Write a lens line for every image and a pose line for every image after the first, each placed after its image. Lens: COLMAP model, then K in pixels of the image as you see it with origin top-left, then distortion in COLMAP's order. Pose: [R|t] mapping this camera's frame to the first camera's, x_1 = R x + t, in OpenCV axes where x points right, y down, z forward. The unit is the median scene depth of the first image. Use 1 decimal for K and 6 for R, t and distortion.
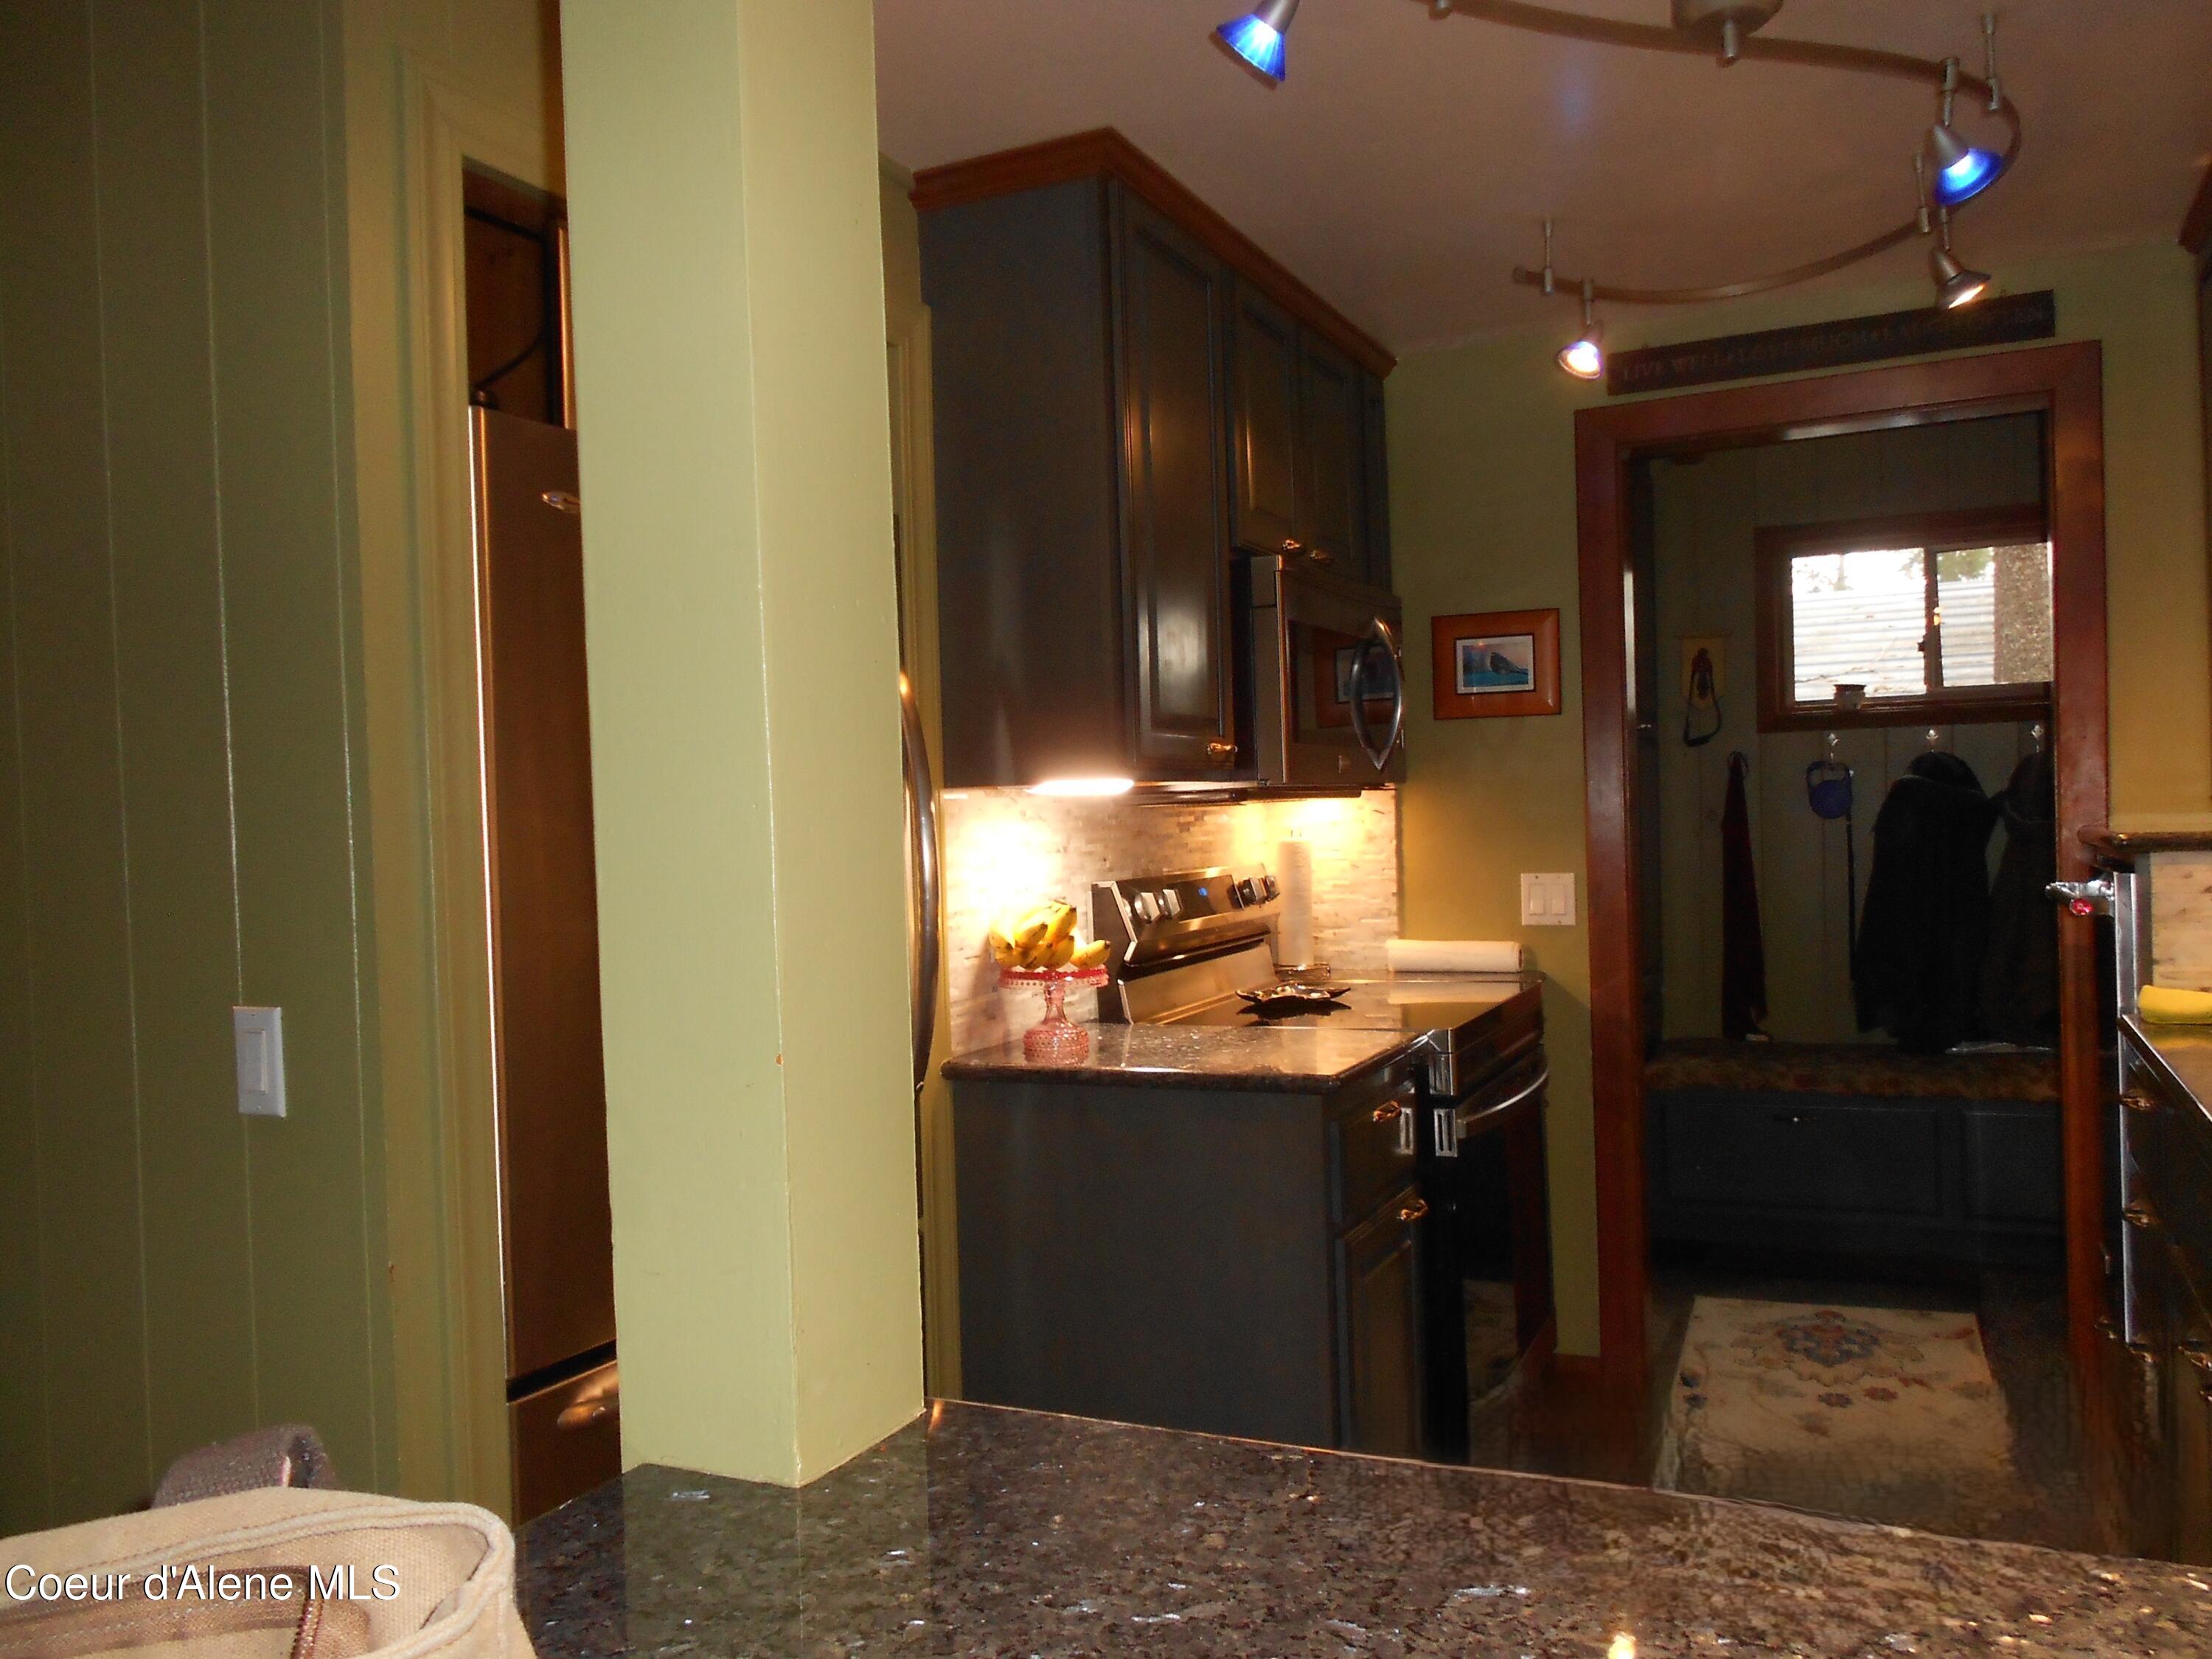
lens RADIAL K [[1708.8, 0, 1109.4], [0, 1708.8, 839.3], [0, 0, 1]] dist [-0.003295, 0.009645]
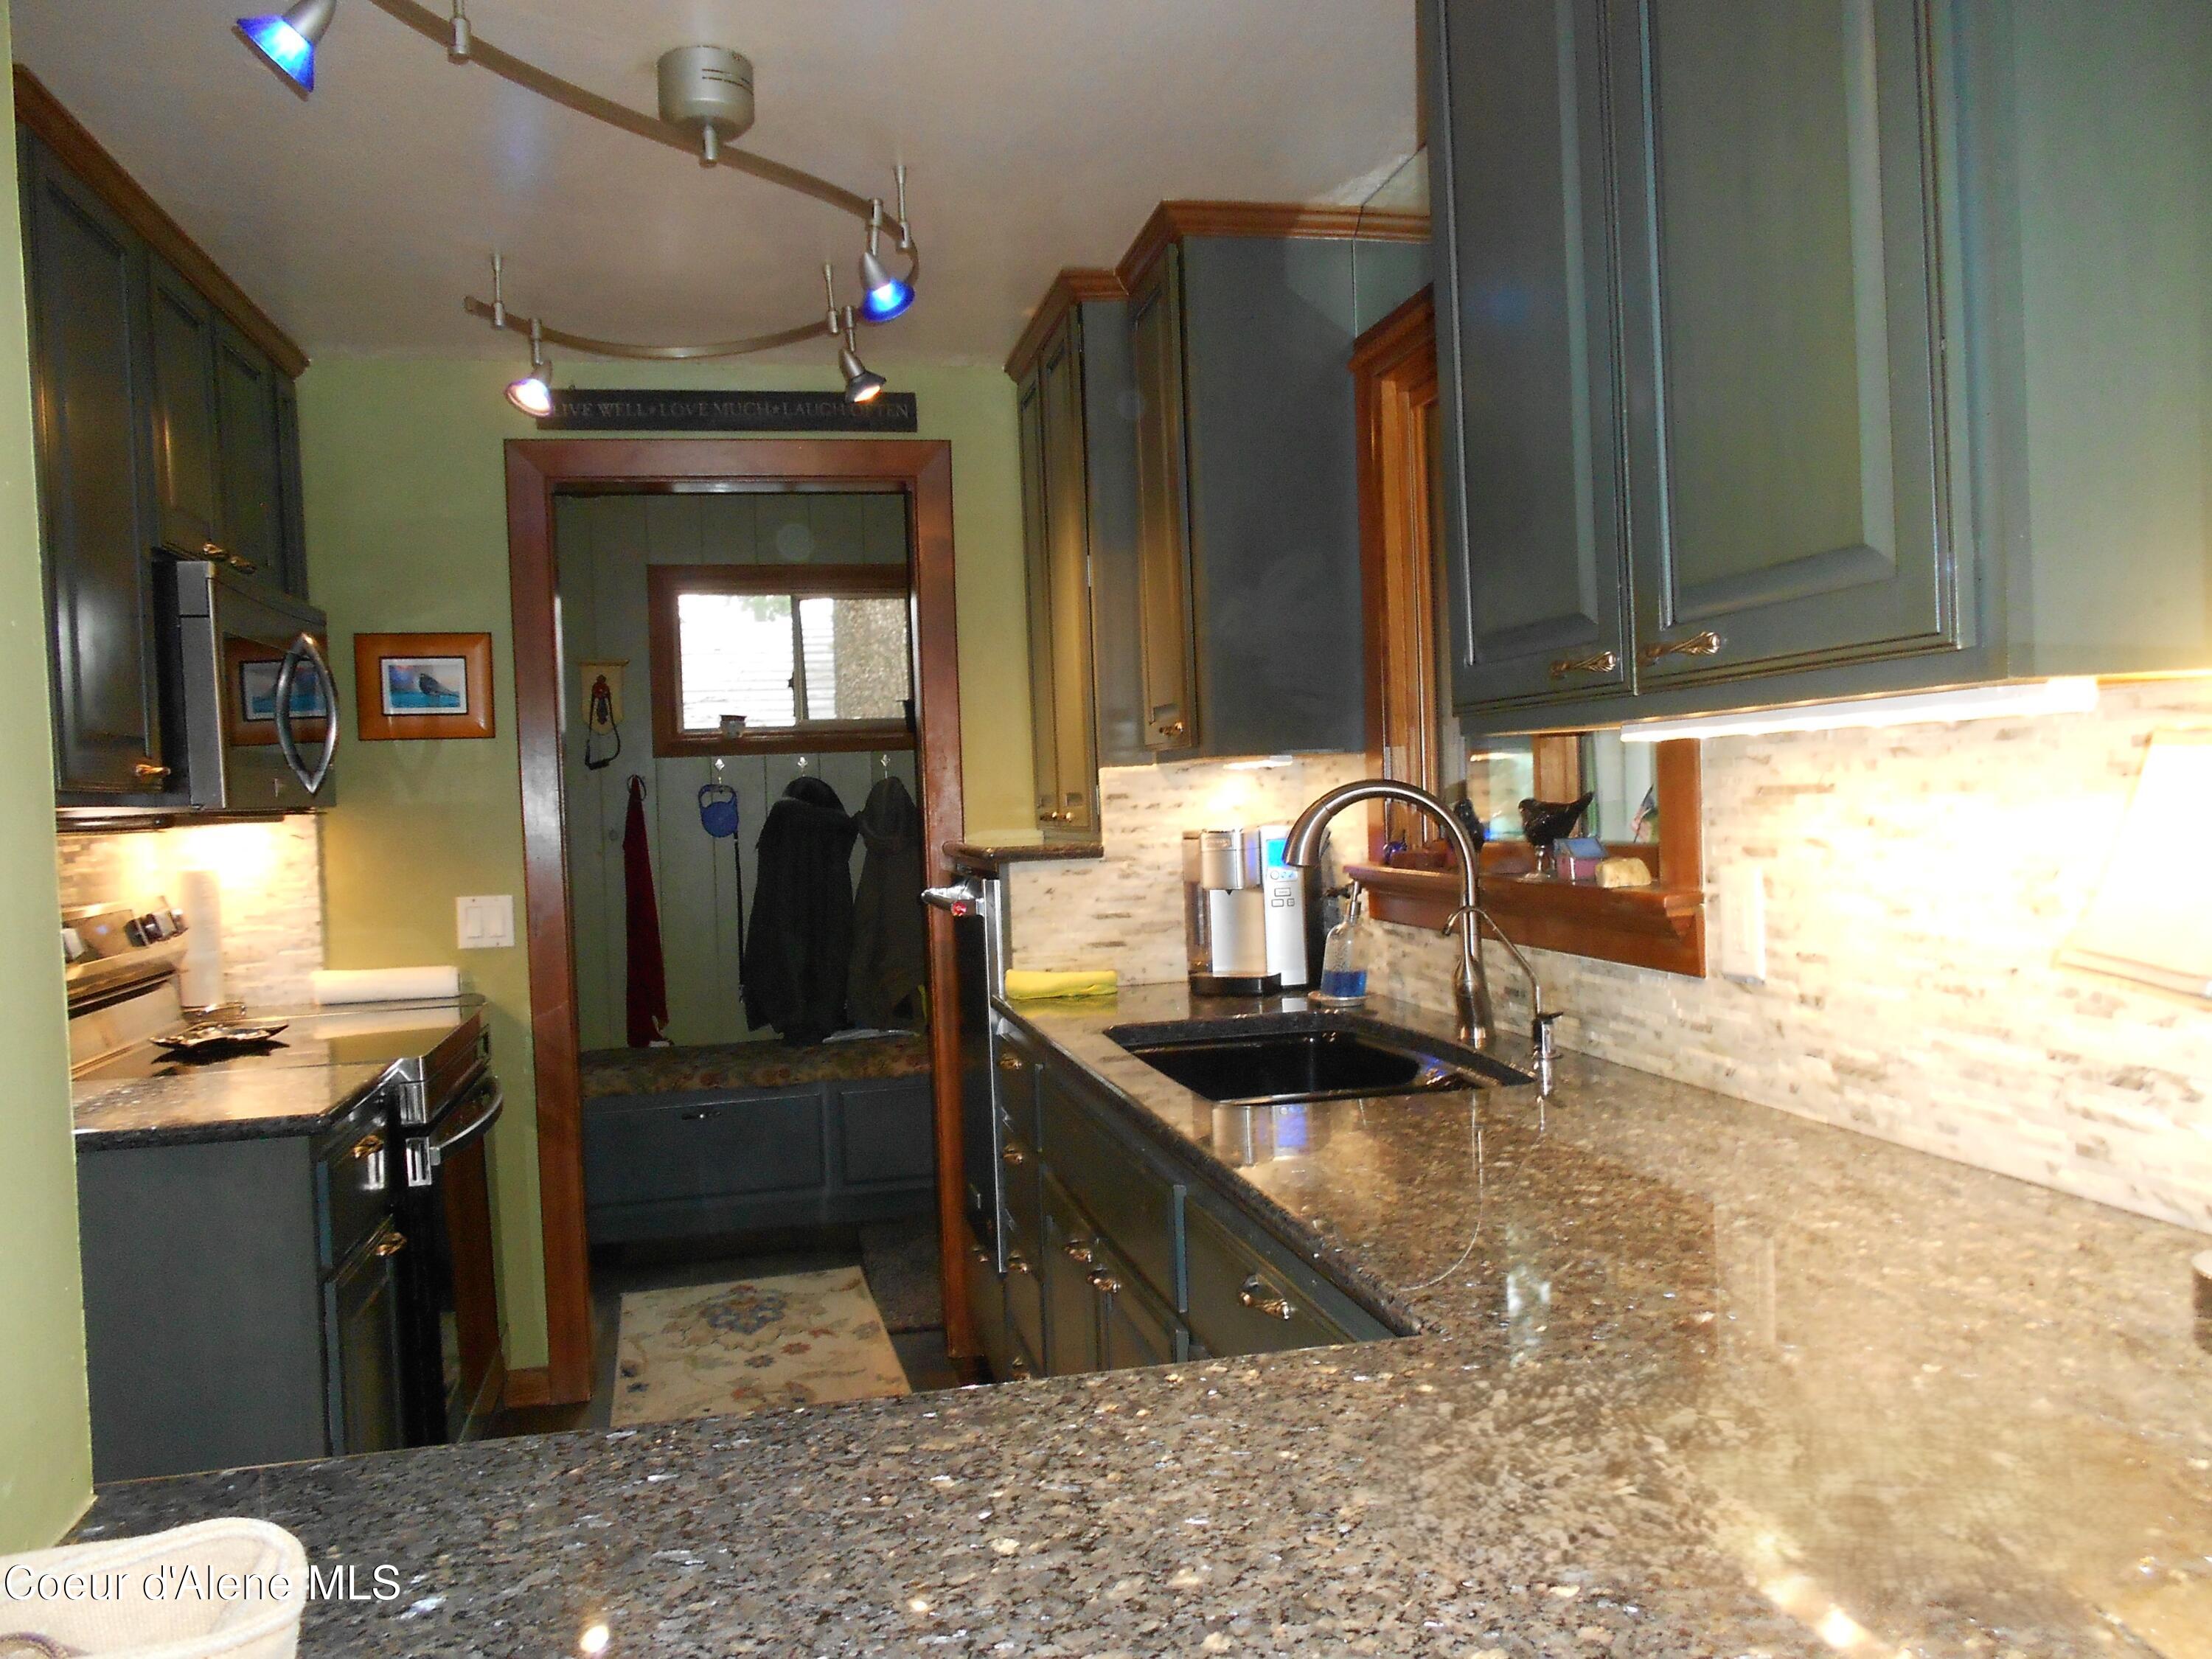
lens RADIAL K [[1708.8, 0, 1103.0], [0, 1708.8, 844.7], [0, 0, 1]] dist [-0.003295, 0.009645]
pose [[0.793762, -0.015727, 0.608025, -0.067970], [0.020322, 0.999793, -0.000669, -0.002279], [-0.607889, 0.012887, 0.793918, -0.020747]]
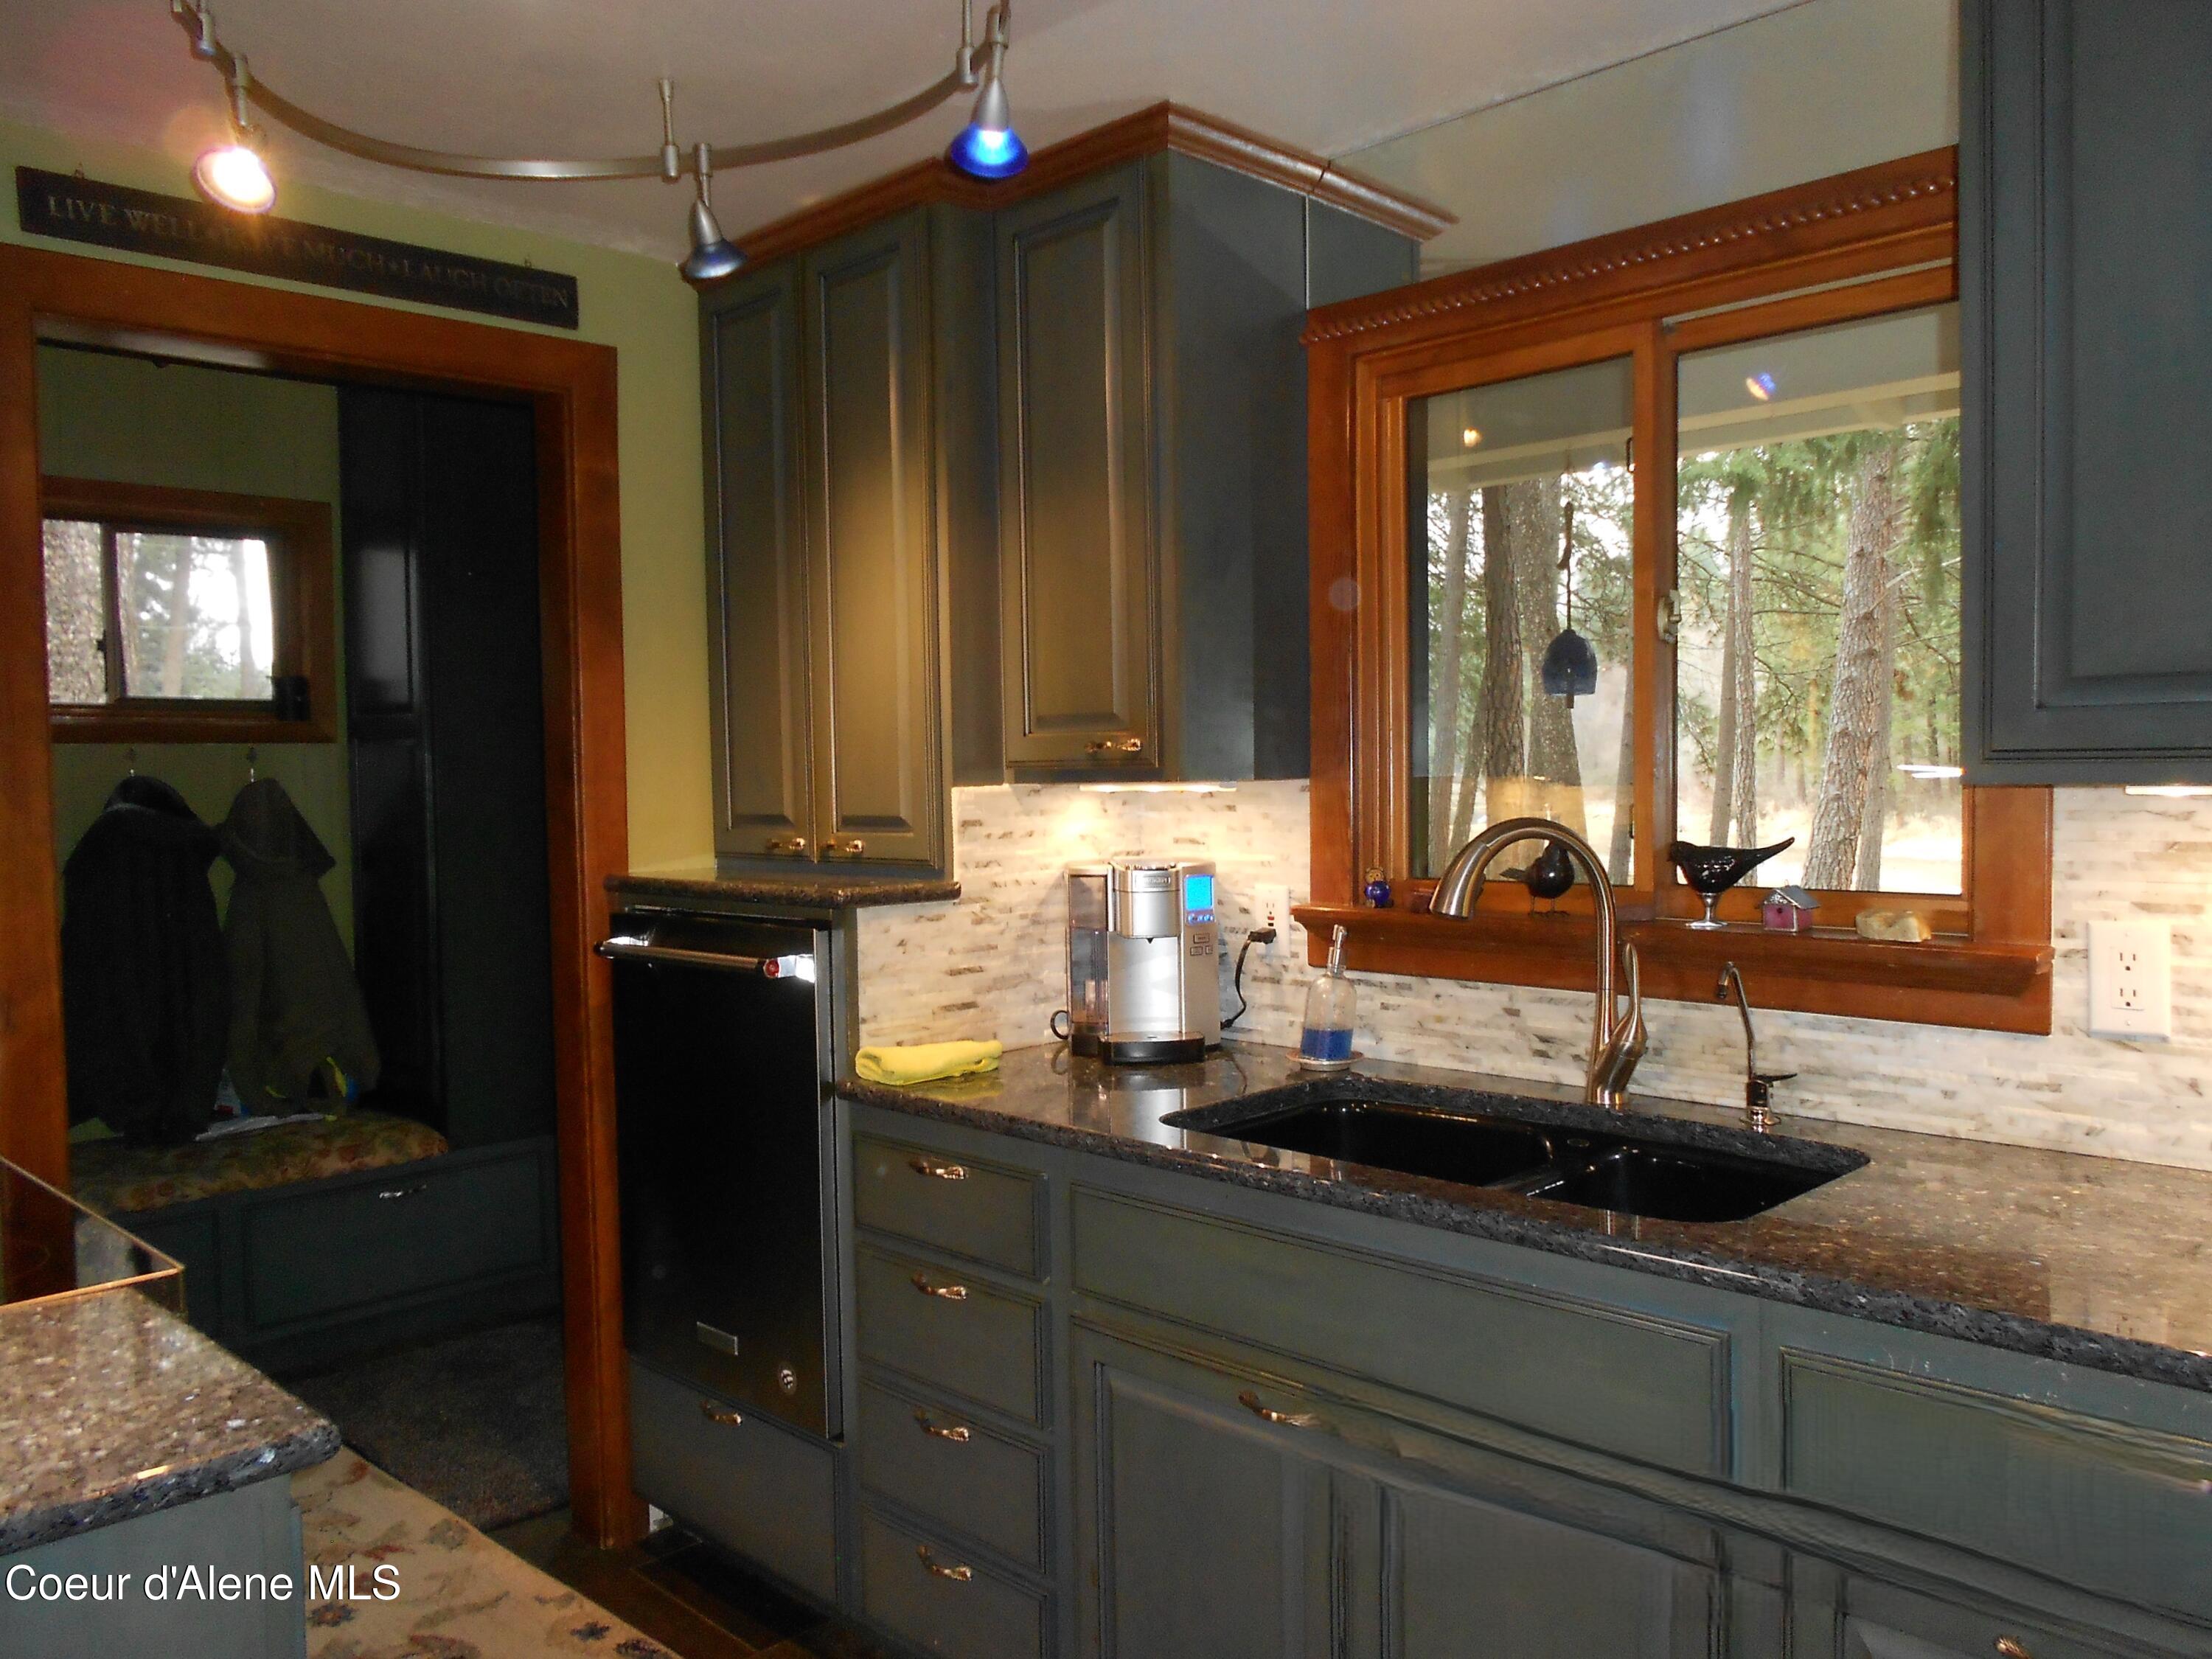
lens RADIAL K [[1708.8, 0, 1102.9], [0, 1708.8, 850.3], [0, 0, 1]] dist [-0.003295, 0.009645]
pose [[0.340717, -0.020228, 0.939948, -0.184402], [0.017900, 0.999727, 0.015027, -0.027355], [-0.939995, 0.011705, 0.340986, 0.400470]]
